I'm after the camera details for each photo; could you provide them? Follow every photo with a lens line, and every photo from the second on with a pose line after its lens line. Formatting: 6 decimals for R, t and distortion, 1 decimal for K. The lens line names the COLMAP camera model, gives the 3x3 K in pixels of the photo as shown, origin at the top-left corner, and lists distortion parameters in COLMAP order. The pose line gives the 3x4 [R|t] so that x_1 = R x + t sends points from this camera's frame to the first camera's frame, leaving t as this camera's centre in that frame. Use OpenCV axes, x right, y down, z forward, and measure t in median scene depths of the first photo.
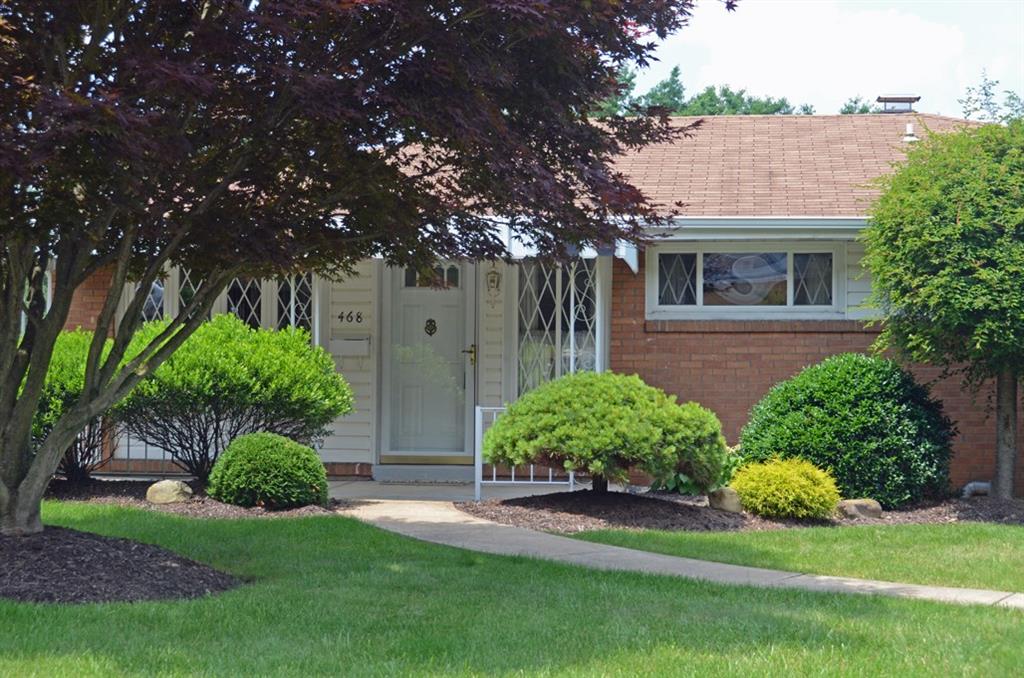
lens RADIAL K [[2041.1, 0, 512.0], [0, 2041.1, 339.0], [0, 0, 1]] dist [0.085214, 0.141867]
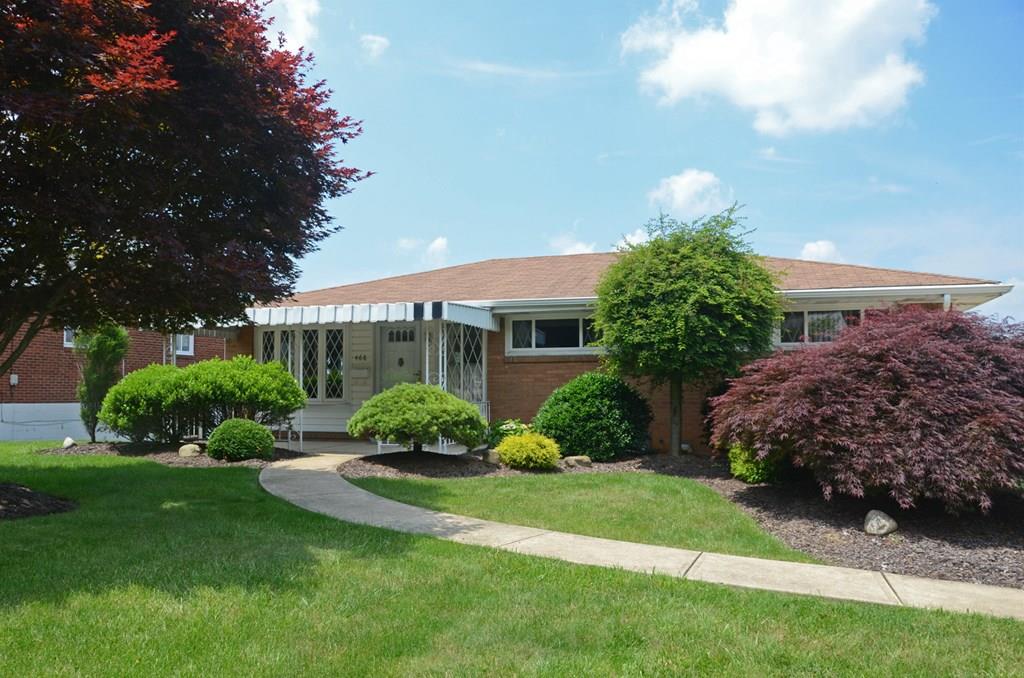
lens RADIAL K [[792.9, 0, 512.0], [0, 792.9, 339.0], [0, 0, 1]] dist [-0.001907, -0.000384]
pose [[0.979748, -0.021725, -0.199054, 0.251055], [0.012300, 0.998749, -0.048465, 0.011760], [0.199858, 0.045035, 0.978789, 0.336548]]
